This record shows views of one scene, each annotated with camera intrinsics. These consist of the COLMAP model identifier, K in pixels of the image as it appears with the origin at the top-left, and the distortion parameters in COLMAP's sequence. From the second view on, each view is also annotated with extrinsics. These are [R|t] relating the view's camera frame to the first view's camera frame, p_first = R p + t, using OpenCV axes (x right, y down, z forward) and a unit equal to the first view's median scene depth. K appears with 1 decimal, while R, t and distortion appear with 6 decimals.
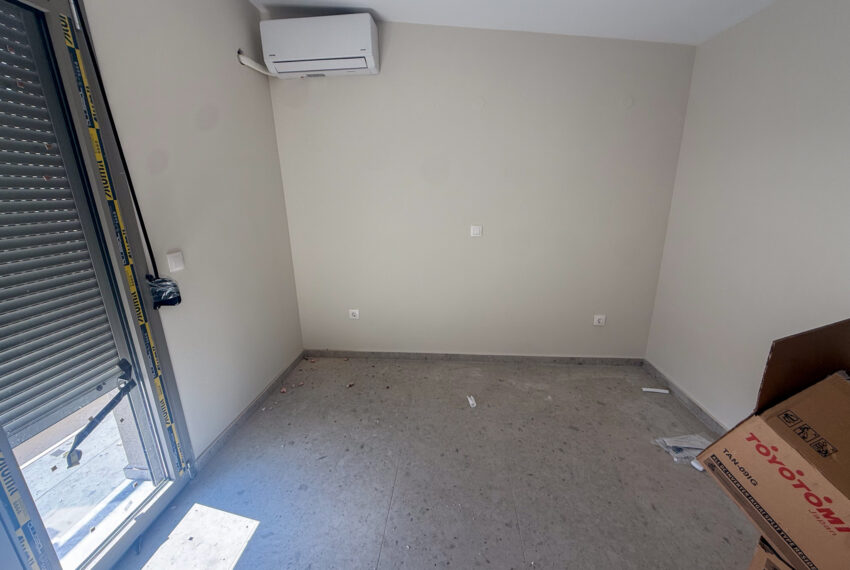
lens RADIAL K [[336.6, 0, 425.0], [0, 336.6, 285.0], [0, 0, 1]] dist [-0.000887, 0.000086]
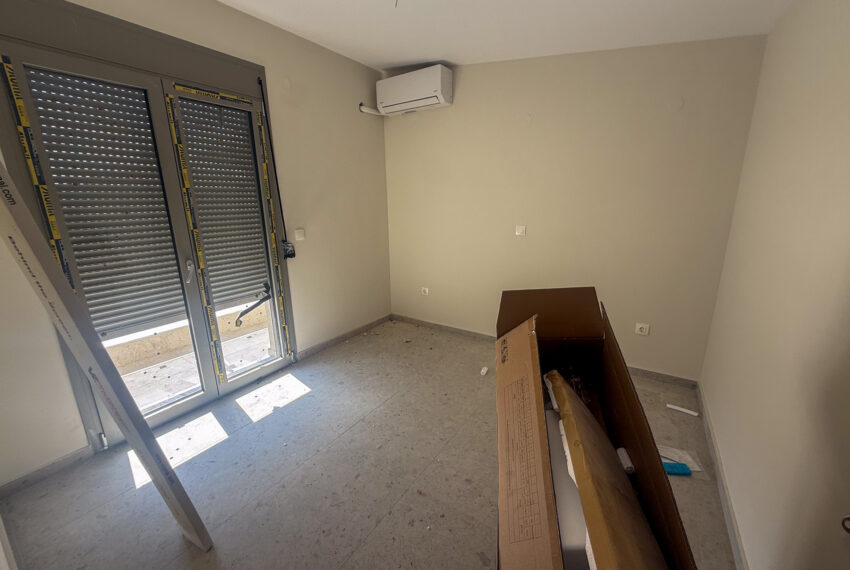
lens RADIAL K [[338.9, 0, 429.0], [0, 338.9, 285.5], [0, 0, 1]] dist [-0.001378, -0.000006]
pose [[0.879990, 0.122790, -0.458847, 0.685352], [-0.131320, 0.991249, 0.013414, 0.079905], [0.456479, 0.048452, 0.888414, -0.242540]]
